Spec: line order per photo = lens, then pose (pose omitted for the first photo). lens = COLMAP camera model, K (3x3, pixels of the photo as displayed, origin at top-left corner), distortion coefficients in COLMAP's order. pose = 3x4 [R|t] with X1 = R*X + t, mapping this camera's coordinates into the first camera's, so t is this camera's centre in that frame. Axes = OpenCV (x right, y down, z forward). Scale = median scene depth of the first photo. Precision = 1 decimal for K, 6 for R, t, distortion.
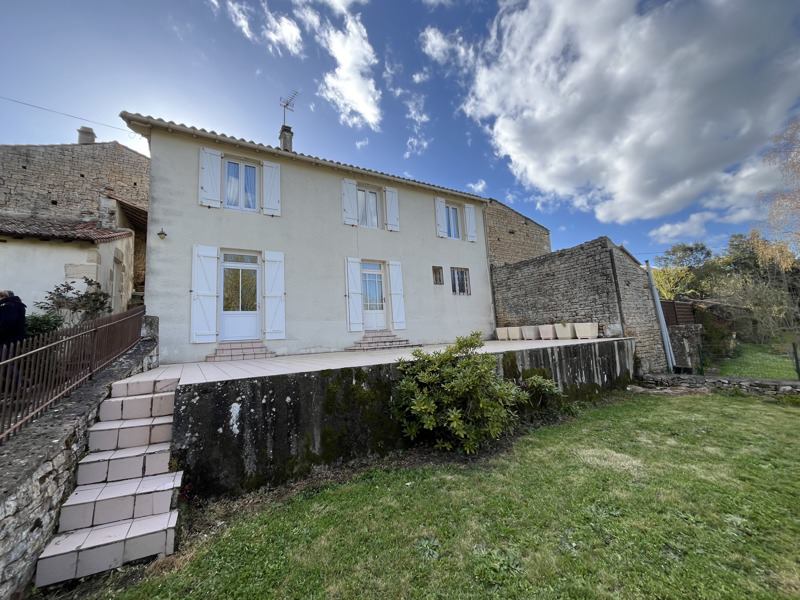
lens RADIAL K [[321.5, 0, 398.3], [0, 321.5, 299.5], [0, 0, 1]] dist [-0.003002, -0.000160]
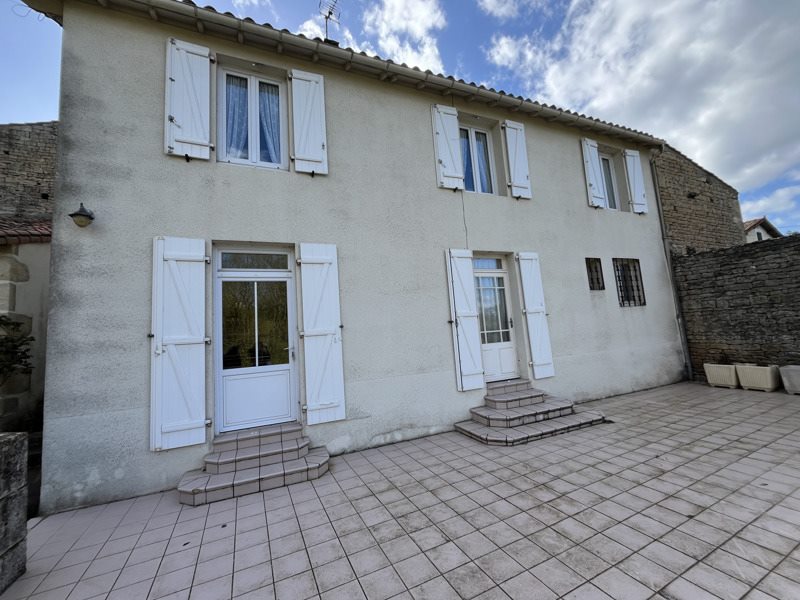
lens RADIAL K [[321.5, 0, 398.1], [0, 321.5, 298.0], [0, 0, 1]] dist [-0.003002, -0.000160]
pose [[0.990849, -0.025914, -0.132464, -0.194926], [0.028596, 0.999422, 0.018387, -0.069163], [0.131910, -0.022007, 0.991017, 0.508814]]
